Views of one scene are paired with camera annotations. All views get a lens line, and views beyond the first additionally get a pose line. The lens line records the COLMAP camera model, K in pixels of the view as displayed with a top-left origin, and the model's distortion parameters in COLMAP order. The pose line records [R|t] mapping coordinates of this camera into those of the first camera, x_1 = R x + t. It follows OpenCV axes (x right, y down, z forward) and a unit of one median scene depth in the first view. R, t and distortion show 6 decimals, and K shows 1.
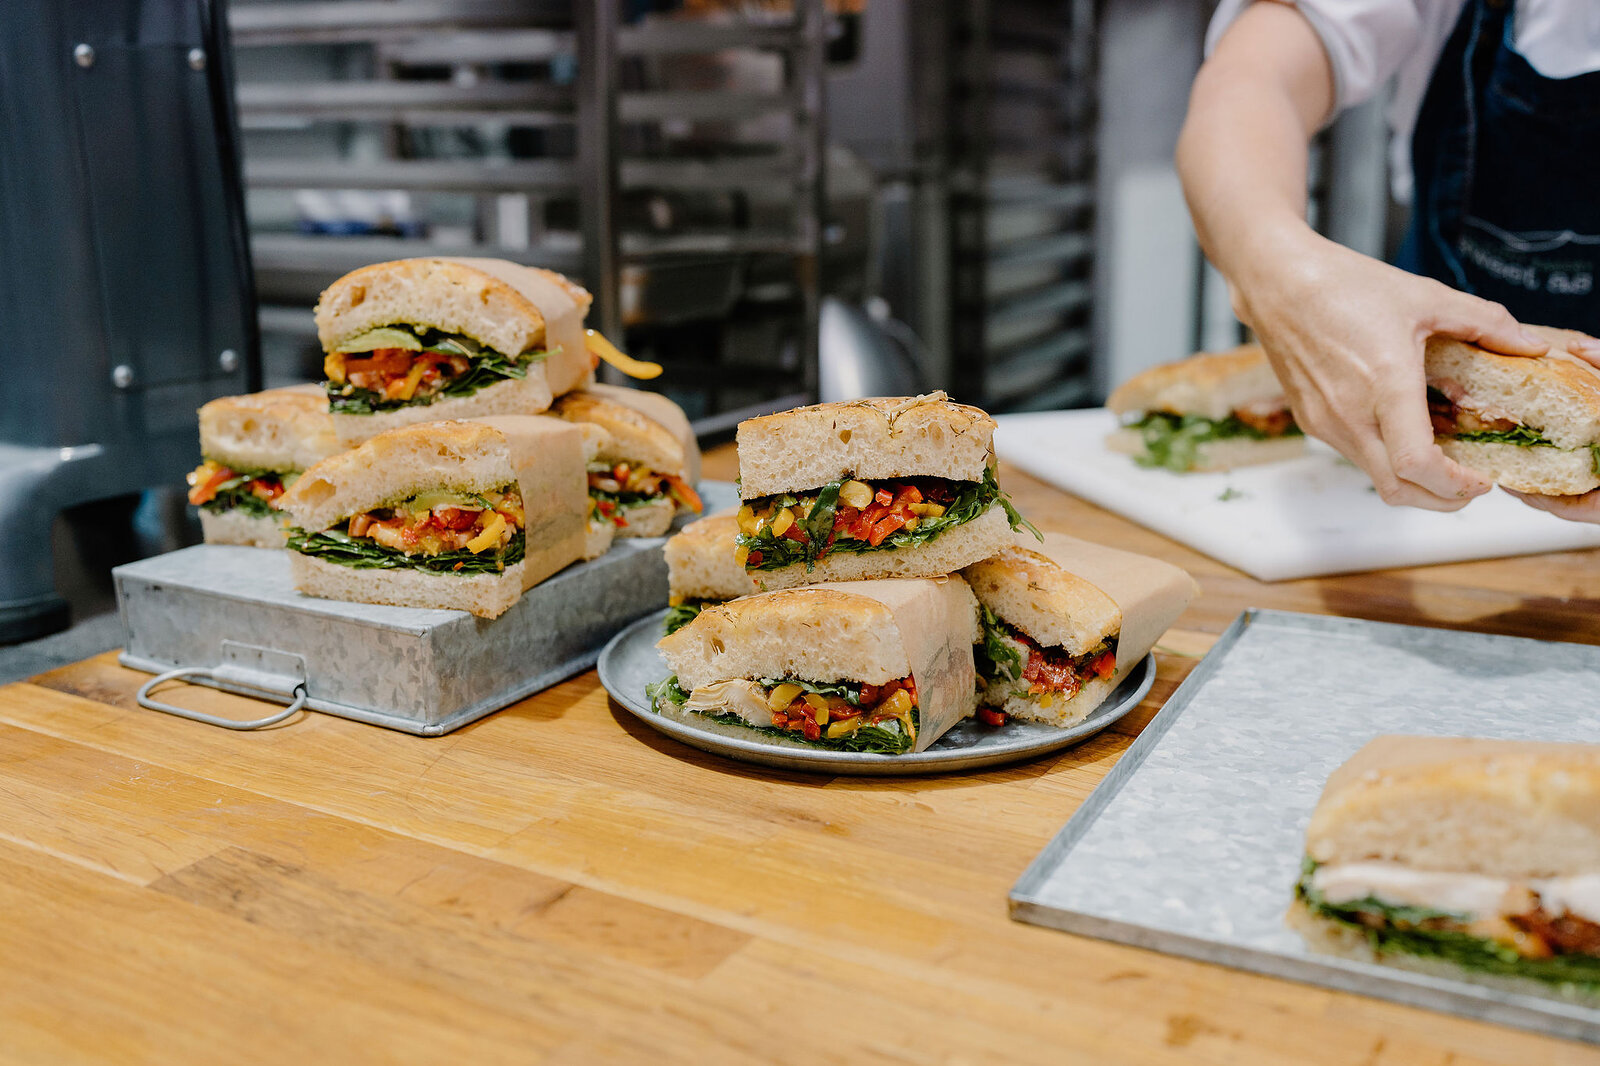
lens RADIAL K [[1611.7, 0, 795.4], [0, 1611.7, 504.8], [0, 0, 1]] dist [-0.012257, 0.018042]
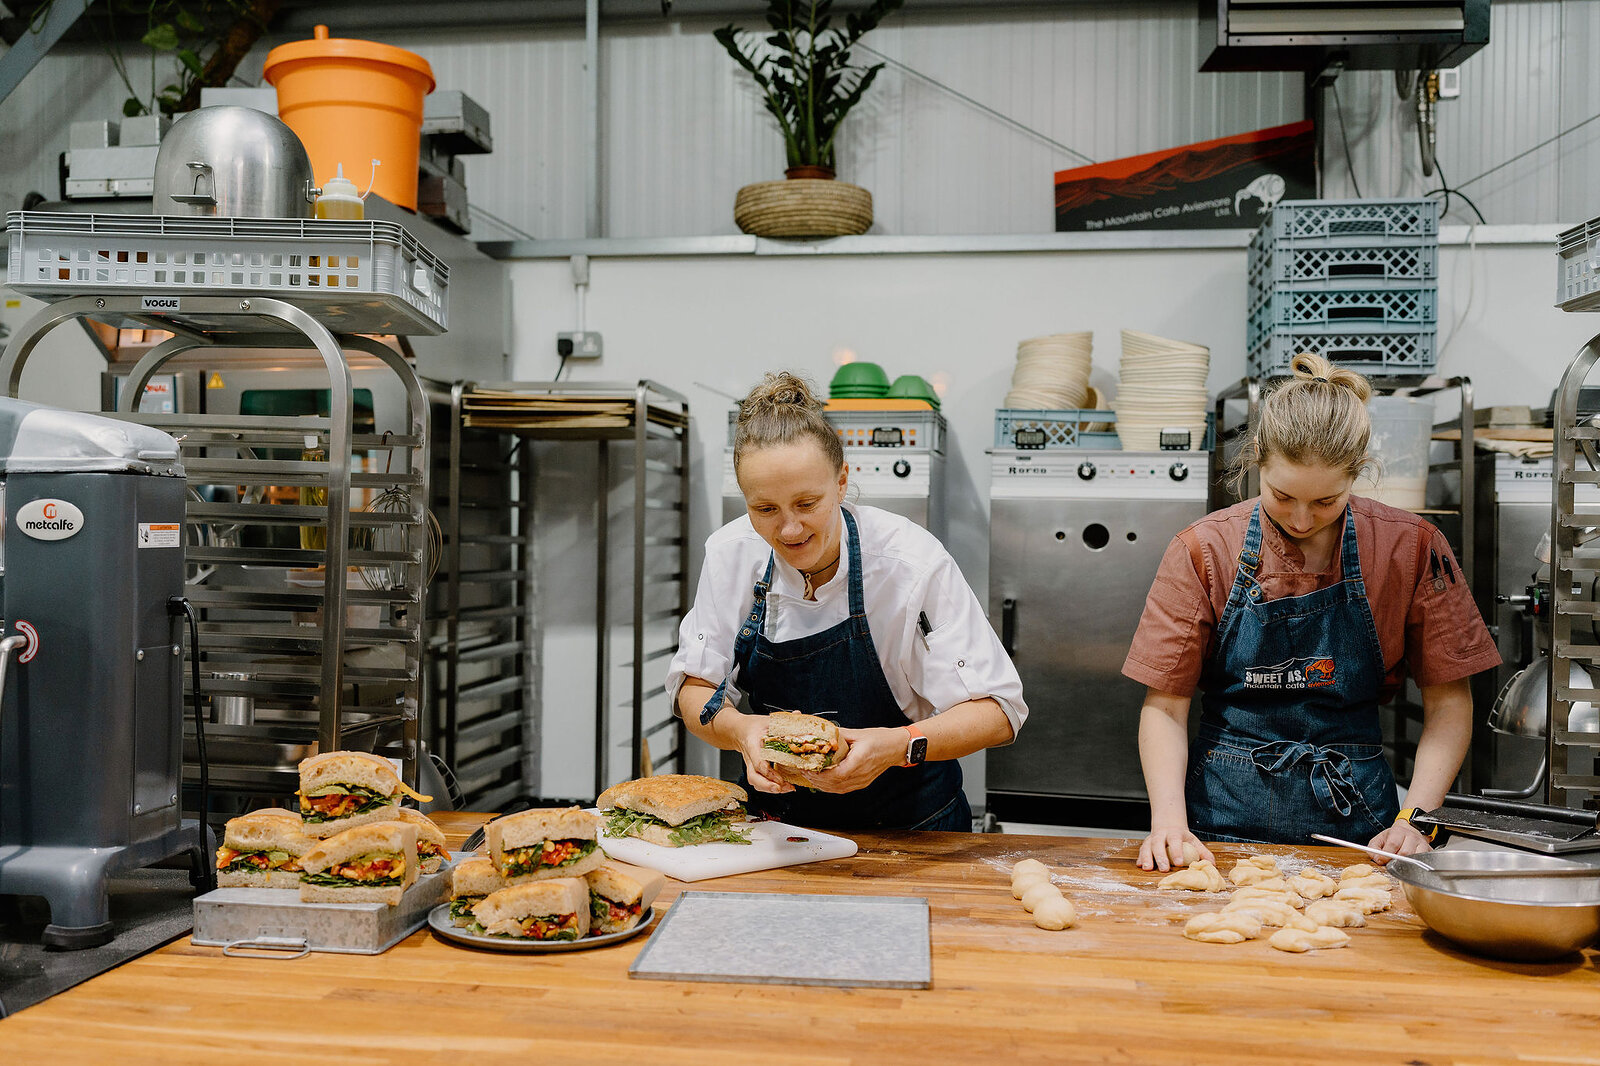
lens RADIAL K [[1611.7, 0, 795.4], [0, 1611.7, 504.8], [0, 0, 1]] dist [-0.012257, 0.018042]
pose [[0.923521, 0.036642, 0.381793, -0.585332], [0.054518, 0.972778, -0.225235, 0.062429], [-0.379653, 0.228824, 0.896383, -1.572441]]
